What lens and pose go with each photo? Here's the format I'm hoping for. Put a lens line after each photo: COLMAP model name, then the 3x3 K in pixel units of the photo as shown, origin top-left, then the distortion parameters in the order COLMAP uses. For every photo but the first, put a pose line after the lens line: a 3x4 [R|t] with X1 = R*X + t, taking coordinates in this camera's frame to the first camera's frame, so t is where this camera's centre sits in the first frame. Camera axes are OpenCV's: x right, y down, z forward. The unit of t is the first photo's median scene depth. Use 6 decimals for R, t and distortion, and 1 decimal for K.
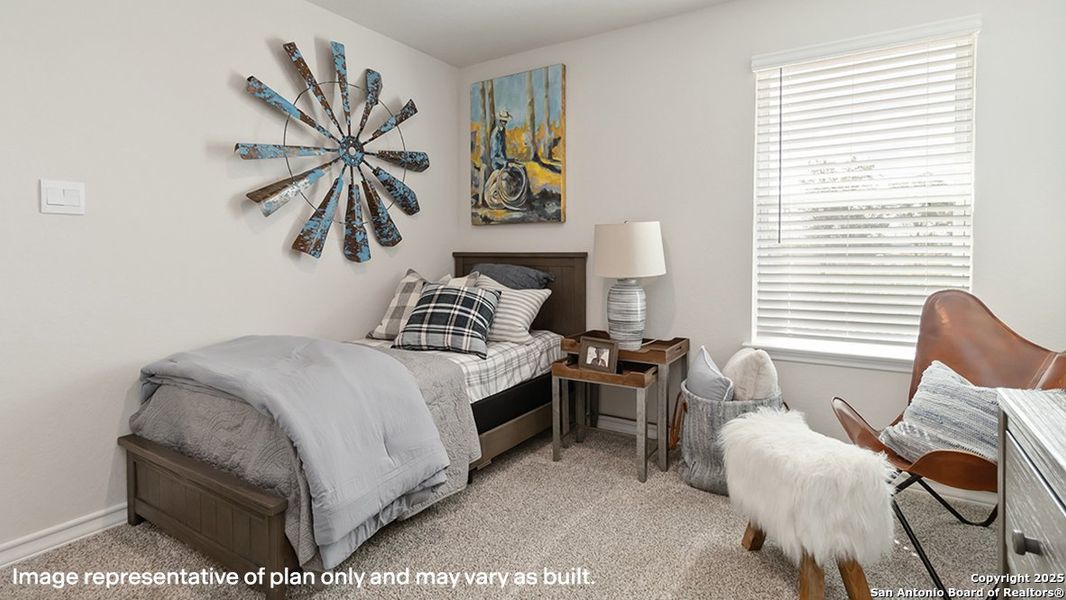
lens RADIAL K [[522.0, 0, 517.4], [0, 522.0, 259.2], [0, 0, 1]] dist [0.000564, 0.000124]
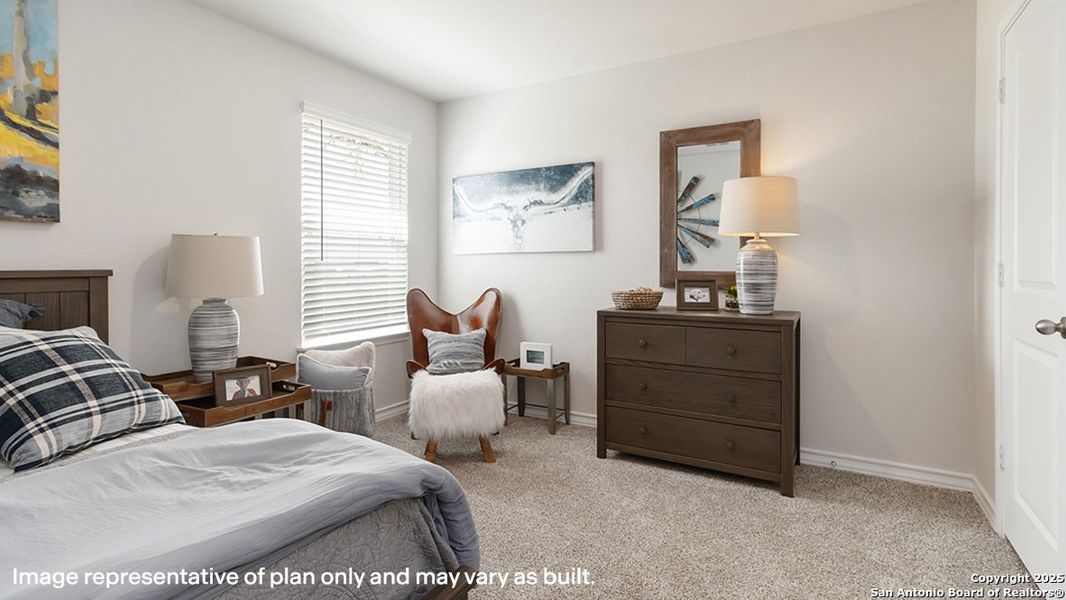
lens RADIAL K [[527.8, 0, 534.4], [0, 527.8, 280.0], [0, 0, 1]] dist [0.000991, 0.000227]
pose [[-0.072026, -0.022741, 0.997143, -0.754154], [0.025892, 0.999360, 0.024662, -0.002913], [-0.997067, 0.027595, -0.071391, 0.570260]]
